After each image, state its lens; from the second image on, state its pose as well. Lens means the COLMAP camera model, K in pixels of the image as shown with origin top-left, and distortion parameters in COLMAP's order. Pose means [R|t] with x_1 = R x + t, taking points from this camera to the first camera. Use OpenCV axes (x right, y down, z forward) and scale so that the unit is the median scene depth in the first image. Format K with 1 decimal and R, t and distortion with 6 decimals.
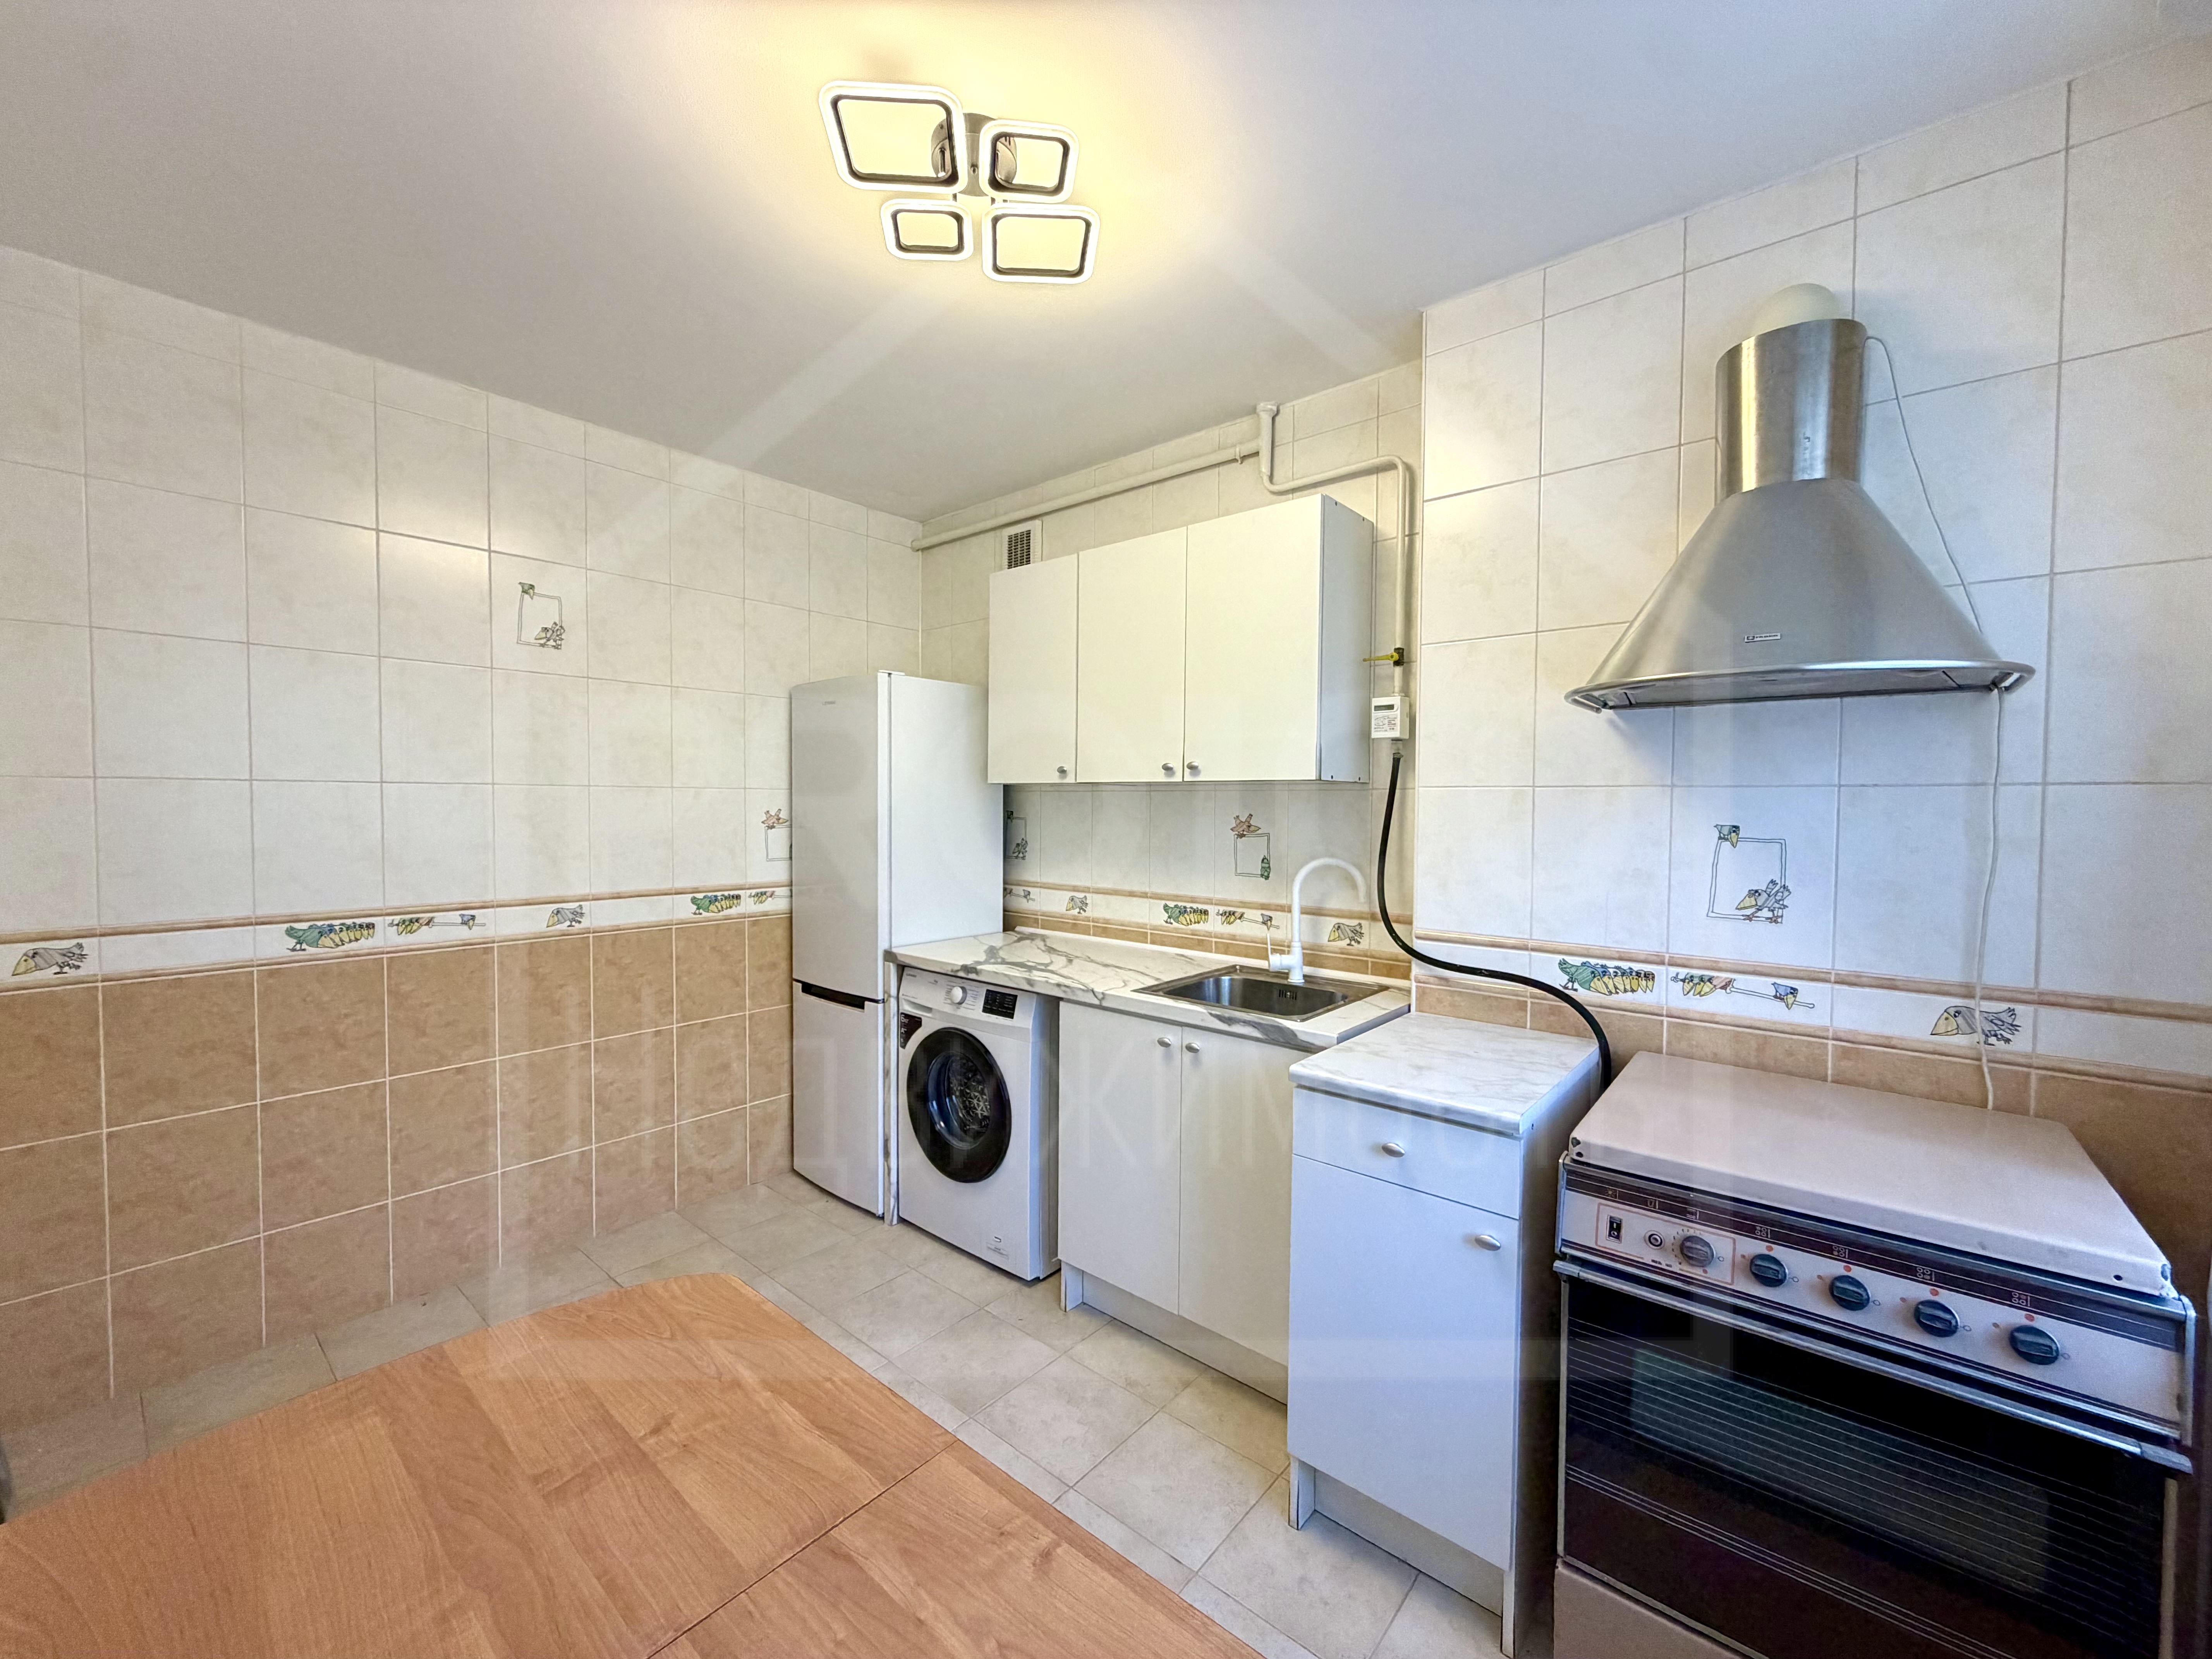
lens RADIAL K [[879.5, 0, 1096.2], [0, 879.5, 829.9], [0, 0, 1]] dist [-0.001091, 0.000345]
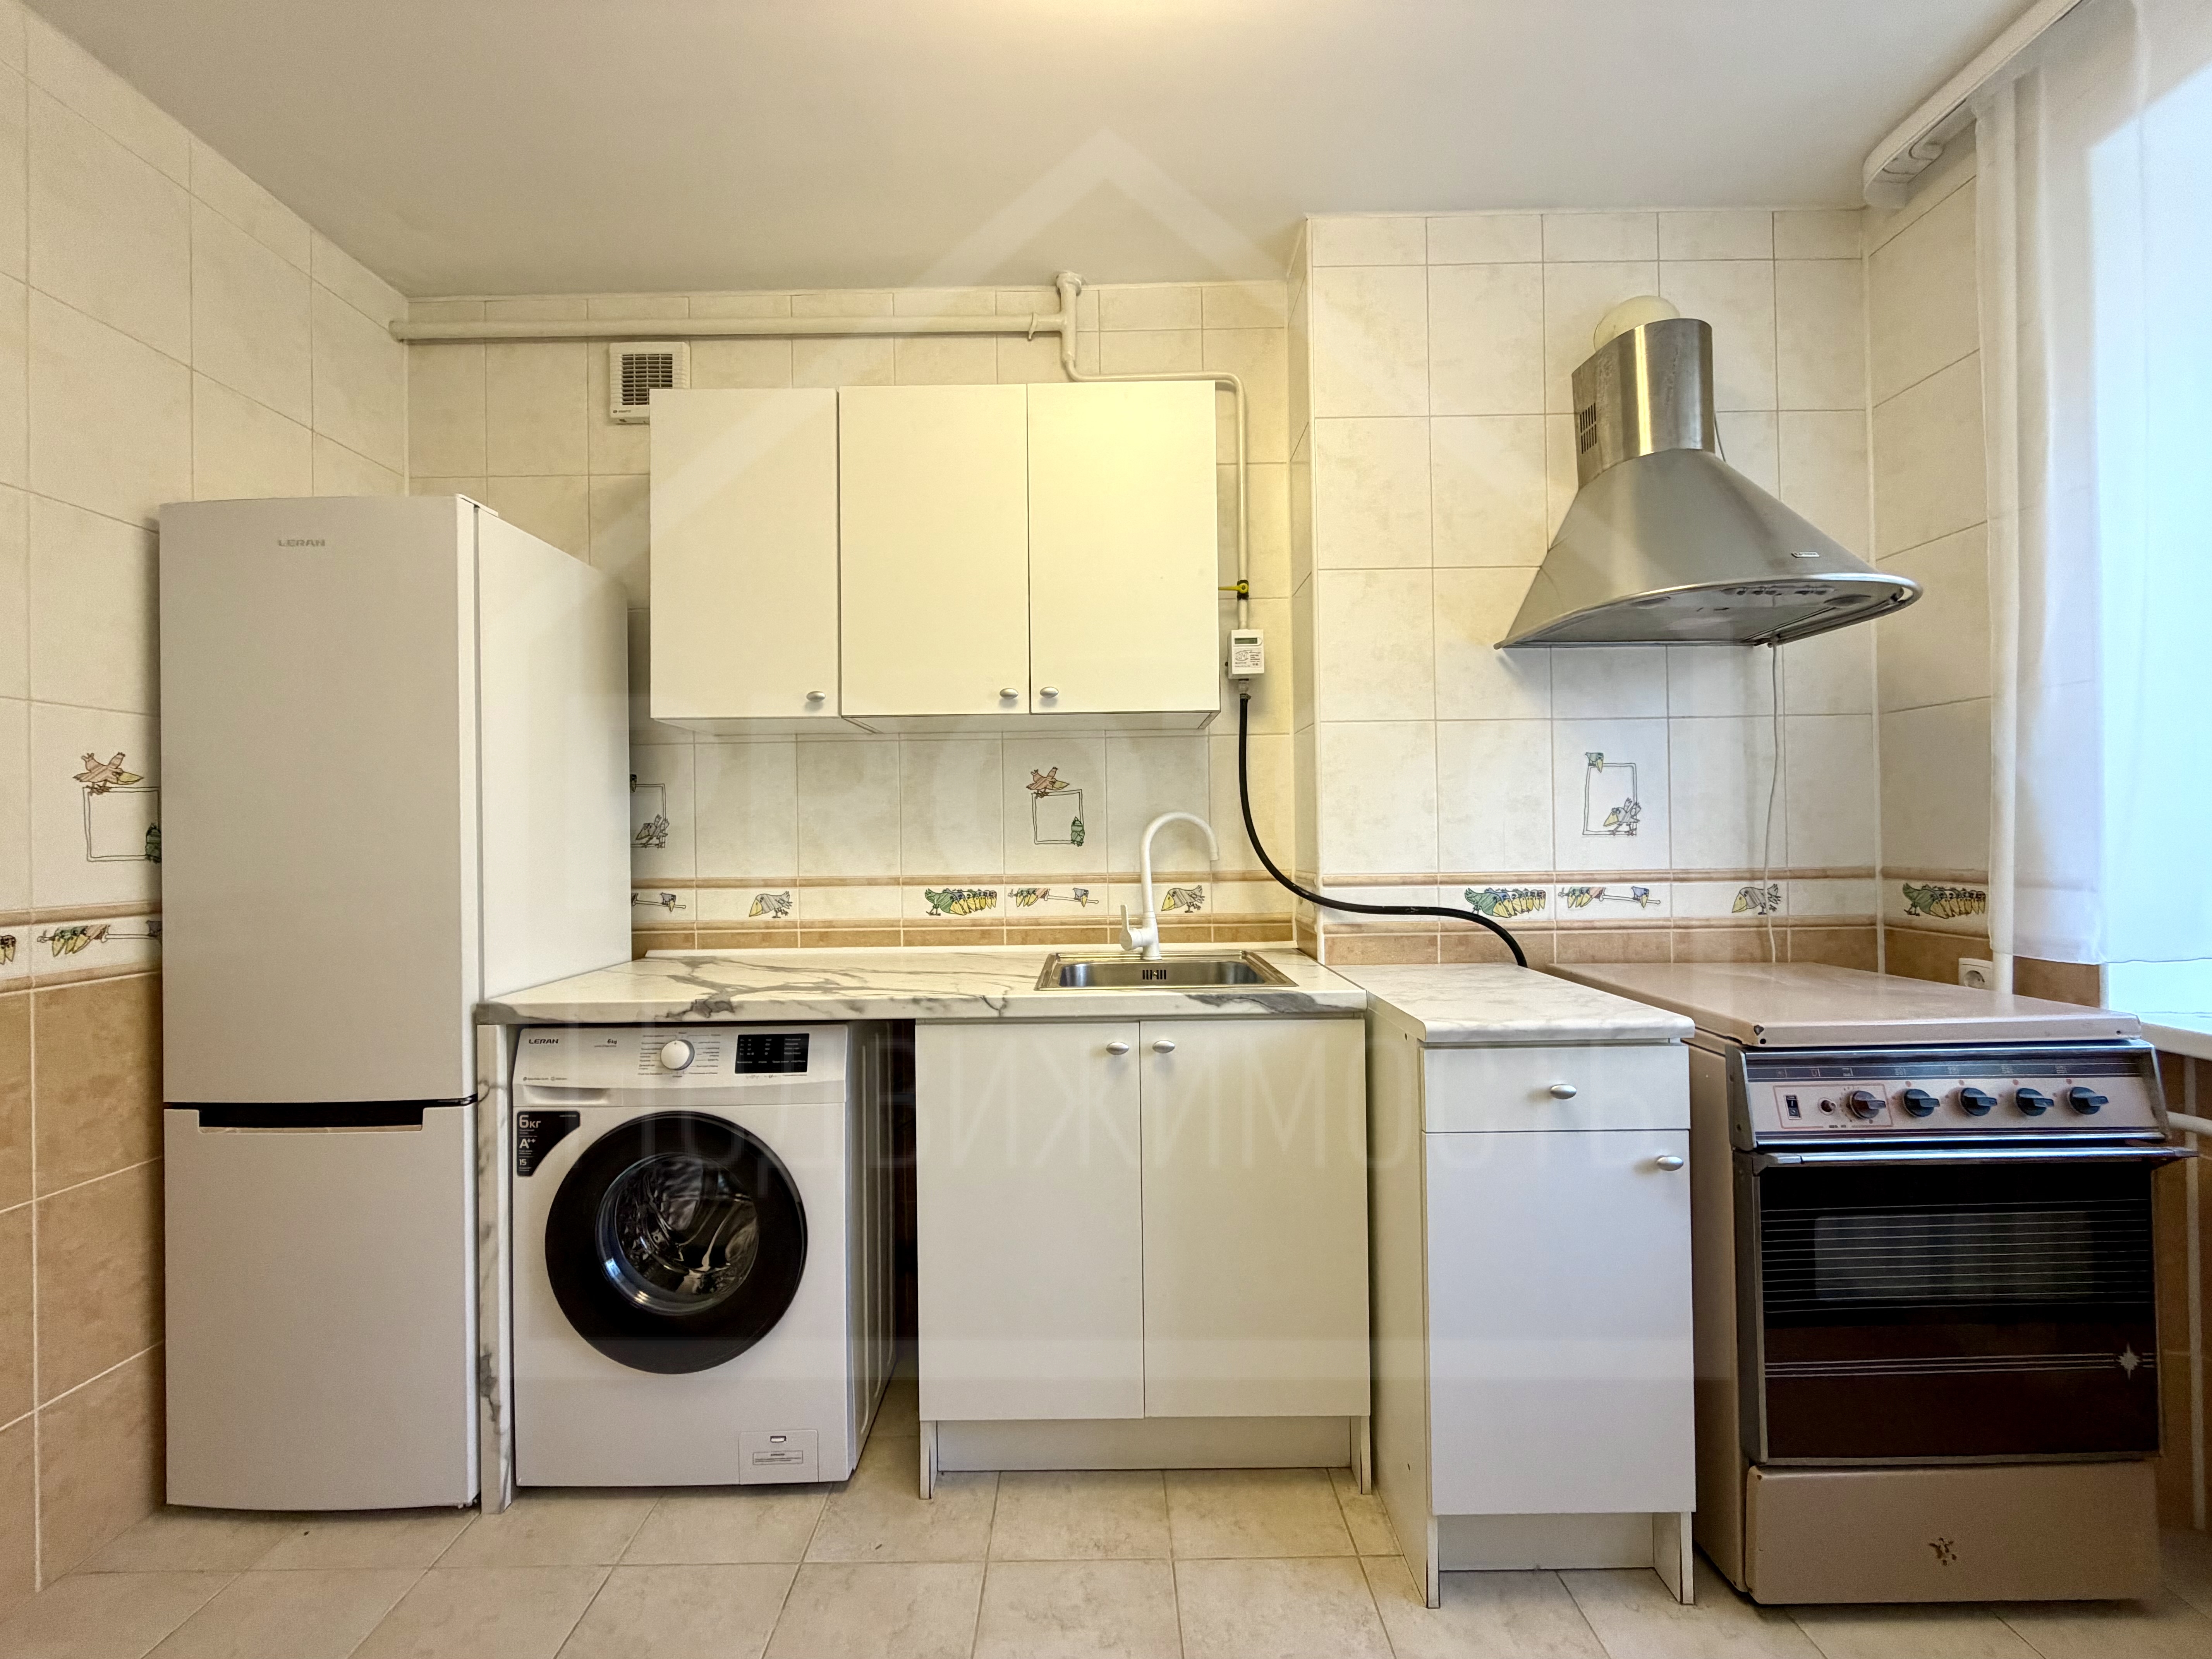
lens RADIAL K [[879.5, 0, 1097.4], [0, 879.5, 829.8], [0, 0, 1]] dist [-0.001091, 0.000345]
pose [[0.757381, -0.013692, 0.652830, -0.333345], [0.039511, 0.998909, -0.024888, 0.062810], [-0.651777, 0.044644, 0.757096, 0.363816]]
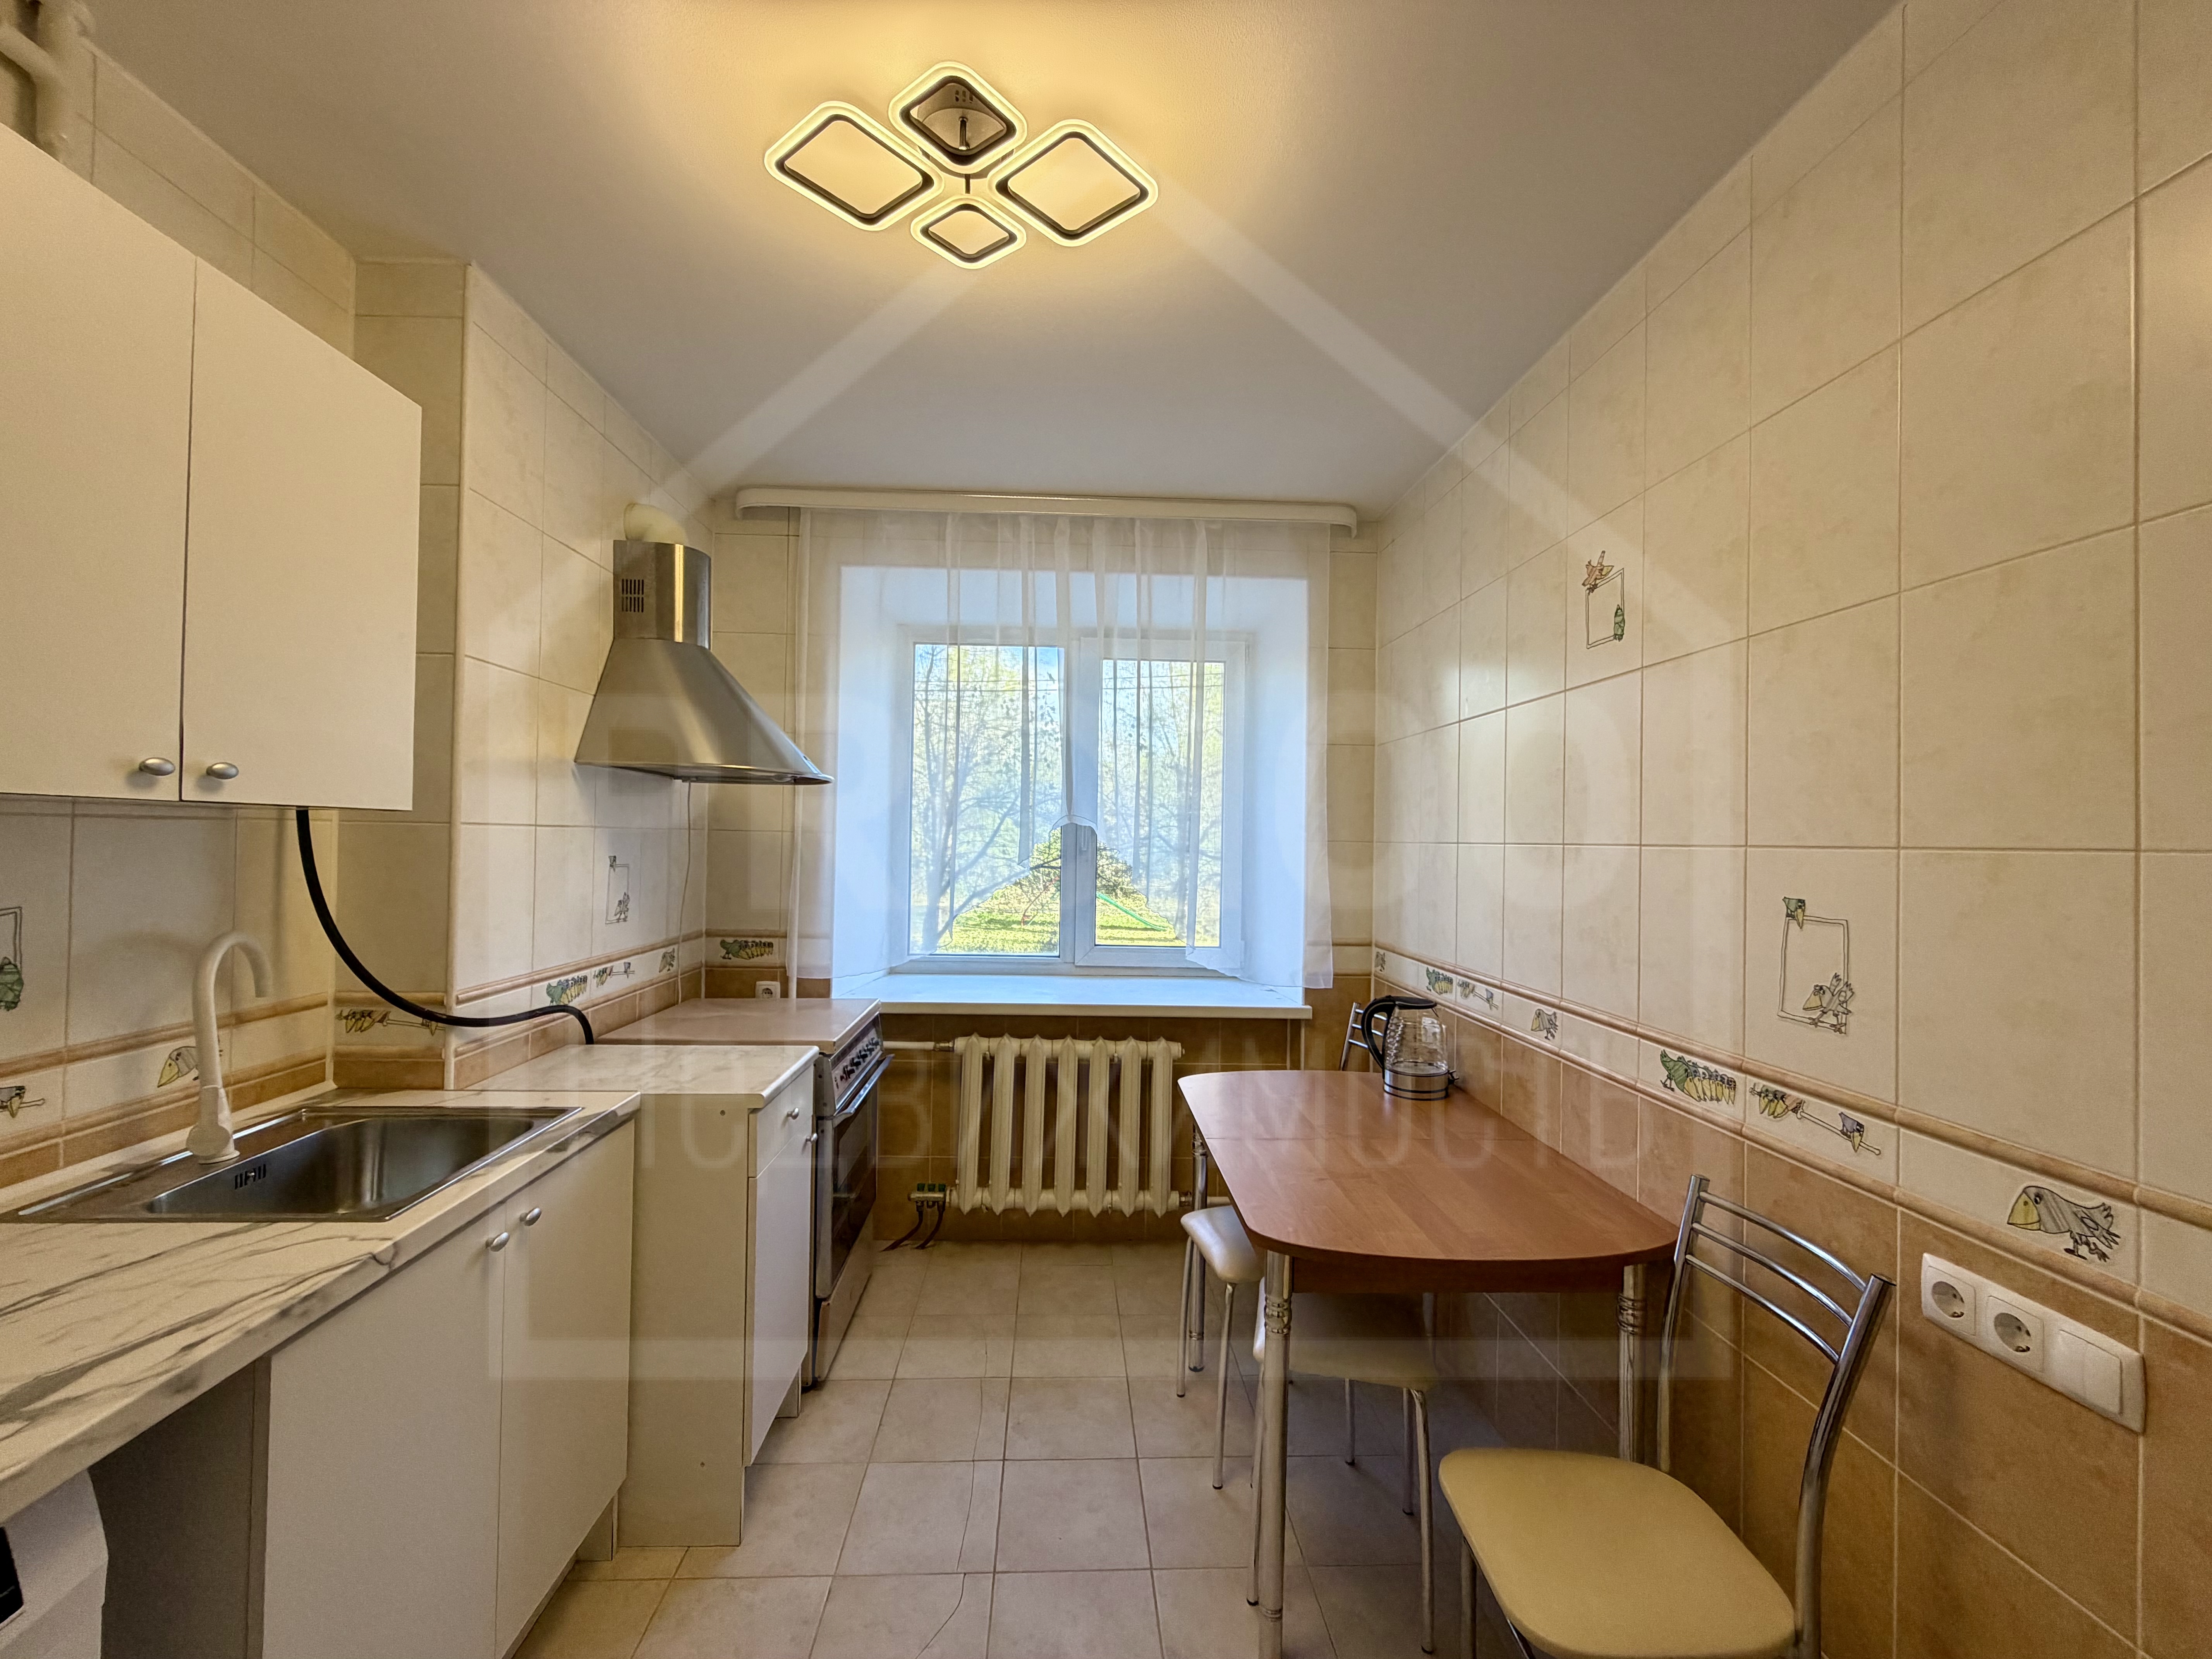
lens RADIAL K [[879.5, 0, 1098.1], [0, 879.5, 828.5], [0, 0, 1]] dist [-0.001091, 0.000345]
pose [[-0.688362, -0.010963, 0.725284, -0.526640], [-0.001081, 0.999900, 0.014088, -0.044648], [-0.725366, 0.008913, -0.688305, 0.905587]]
